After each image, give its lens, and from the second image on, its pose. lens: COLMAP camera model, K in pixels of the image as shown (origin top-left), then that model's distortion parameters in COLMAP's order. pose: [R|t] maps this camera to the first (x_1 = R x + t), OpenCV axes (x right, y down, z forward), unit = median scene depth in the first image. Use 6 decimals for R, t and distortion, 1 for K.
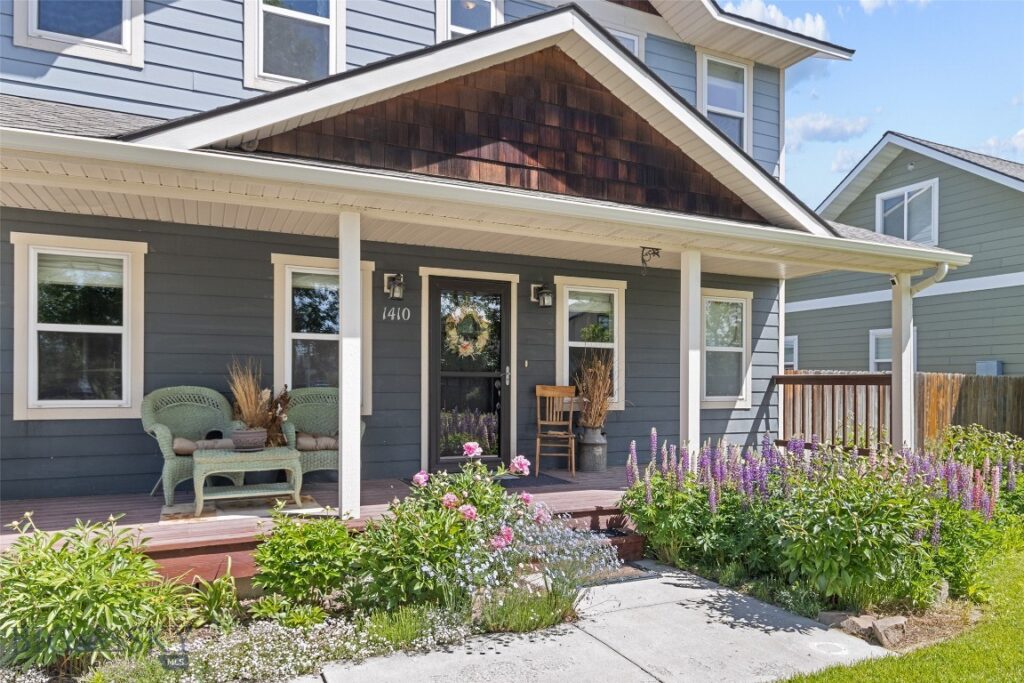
lens RADIAL K [[675.9, 0, 511.8], [0, 675.9, 382.8], [0, 0, 1]] dist [0.004632, -0.000559]
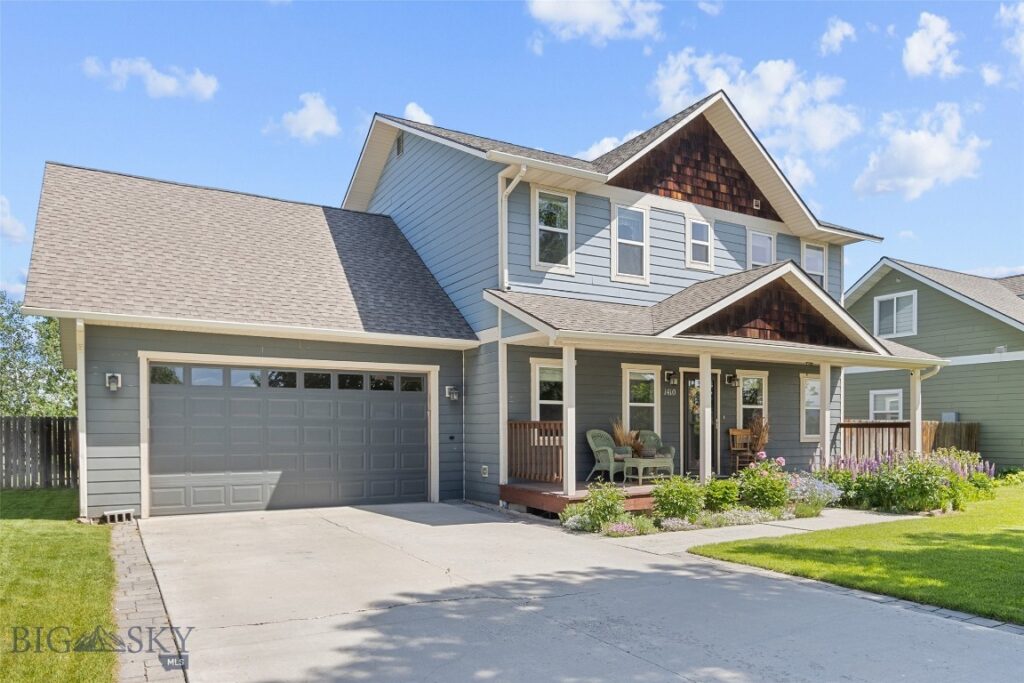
lens RADIAL K [[707.9, 0, 509.6], [0, 707.9, 437.3], [0, 0, 1]] dist [-0.000827, -0.001590]
pose [[0.996819, -0.006984, 0.079388, -0.891037], [0.006275, 0.999938, 0.009179, 0.006123], [-0.079447, -0.008652, 0.996802, -1.106345]]
